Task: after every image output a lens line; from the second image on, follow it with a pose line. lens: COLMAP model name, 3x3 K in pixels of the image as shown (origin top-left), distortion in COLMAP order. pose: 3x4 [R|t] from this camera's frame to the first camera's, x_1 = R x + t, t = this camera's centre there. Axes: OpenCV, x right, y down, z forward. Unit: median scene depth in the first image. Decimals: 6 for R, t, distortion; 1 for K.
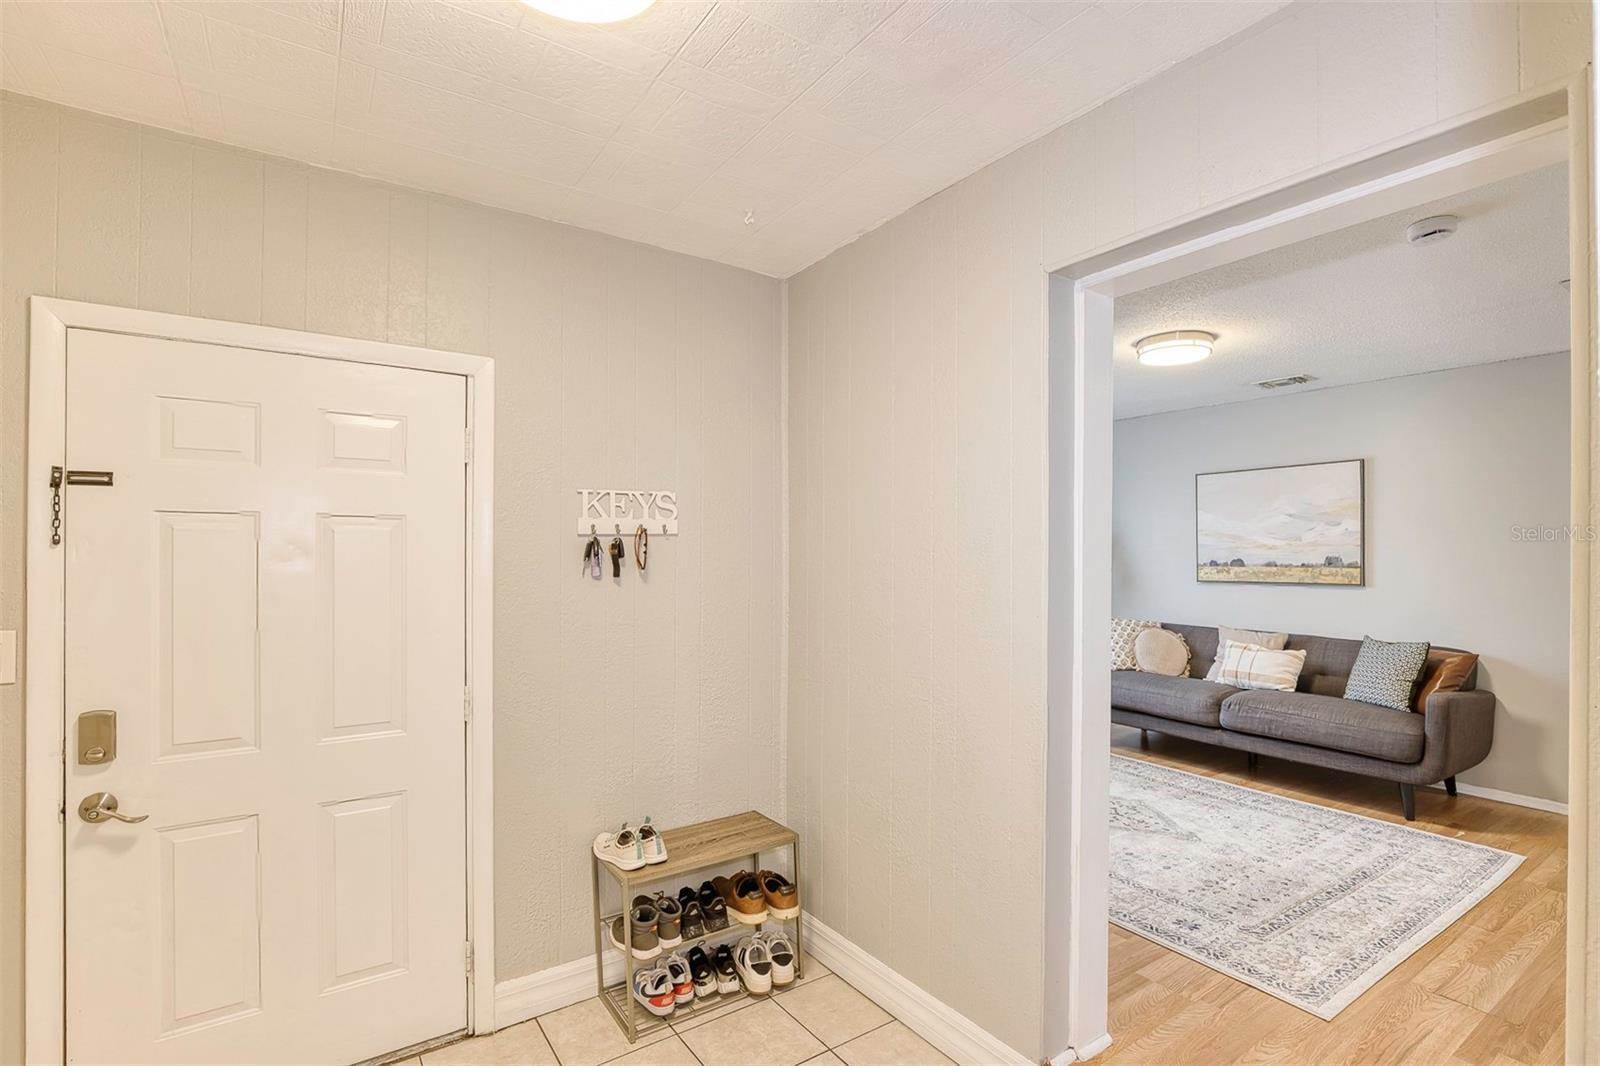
lens RADIAL K [[747.2, 0, 798.2], [0, 747.2, 547.4], [0, 0, 1]] dist [-0.026321, 0.004706]
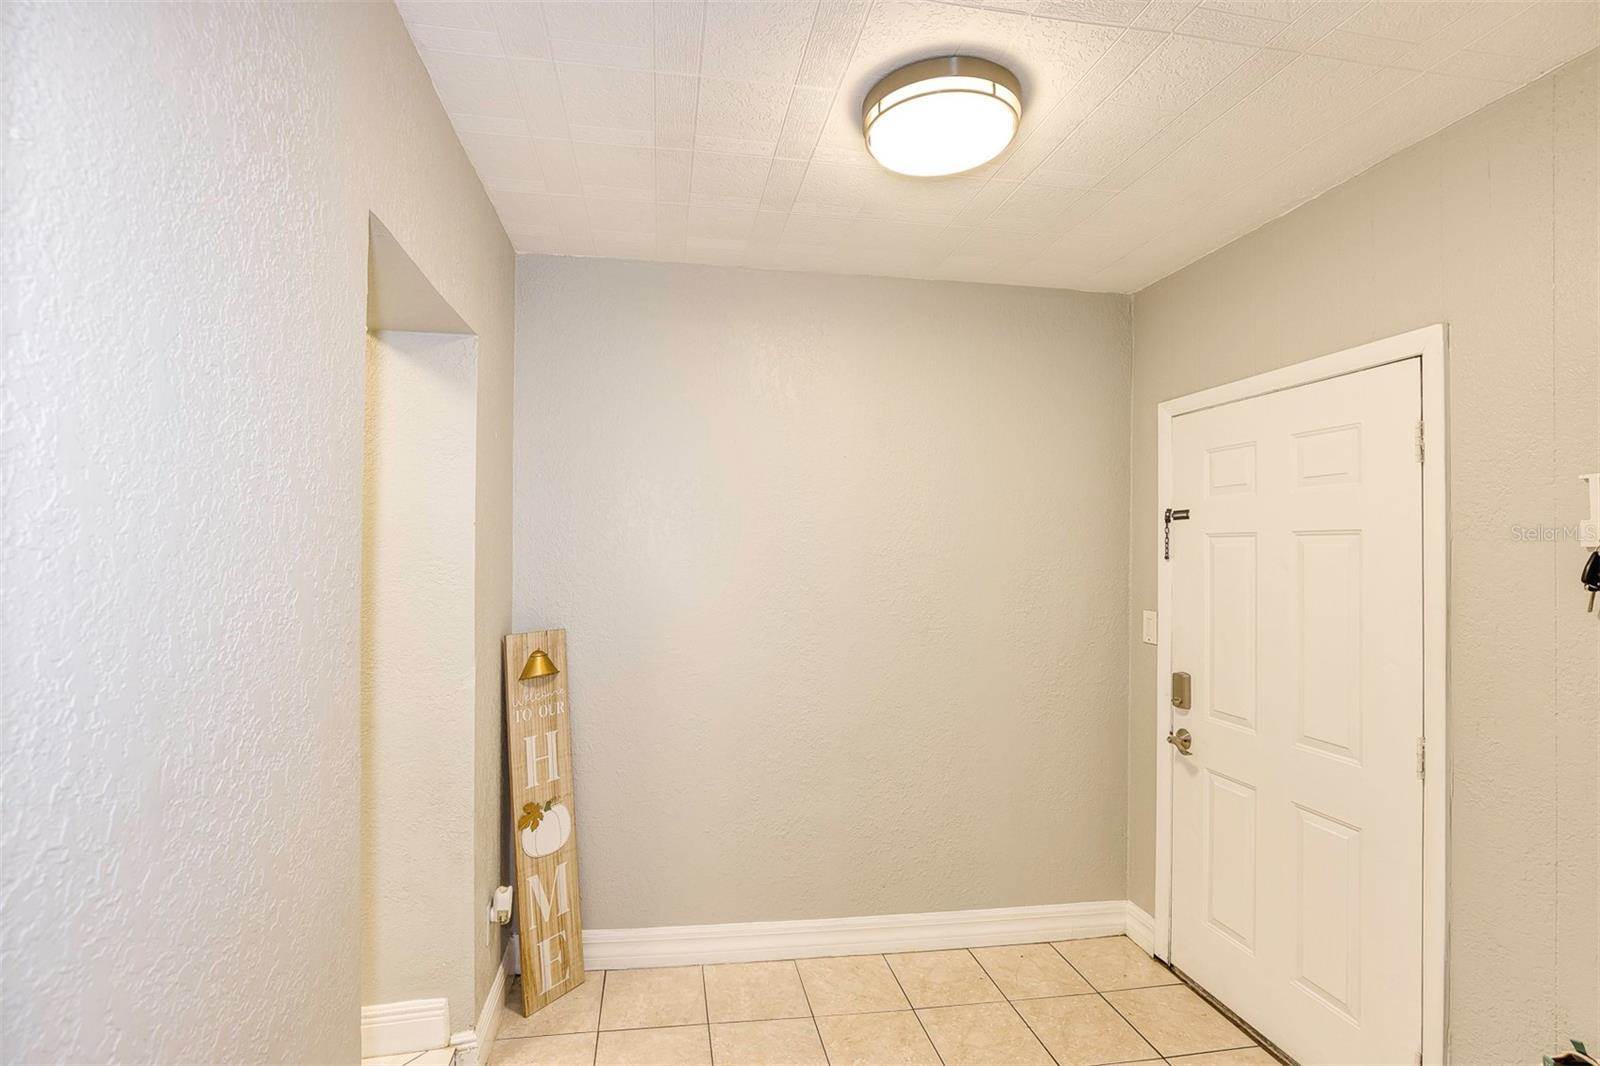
lens RADIAL K [[747.2, 0, 795.9], [0, 747.2, 543.0], [0, 0, 1]] dist [-0.026321, 0.004706]
pose [[-0.398683, -0.014546, -0.916974, 0.705617], [-0.006288, 0.999894, -0.013128, -0.012273], [0.917067, 0.000532, -0.398732, 0.859768]]
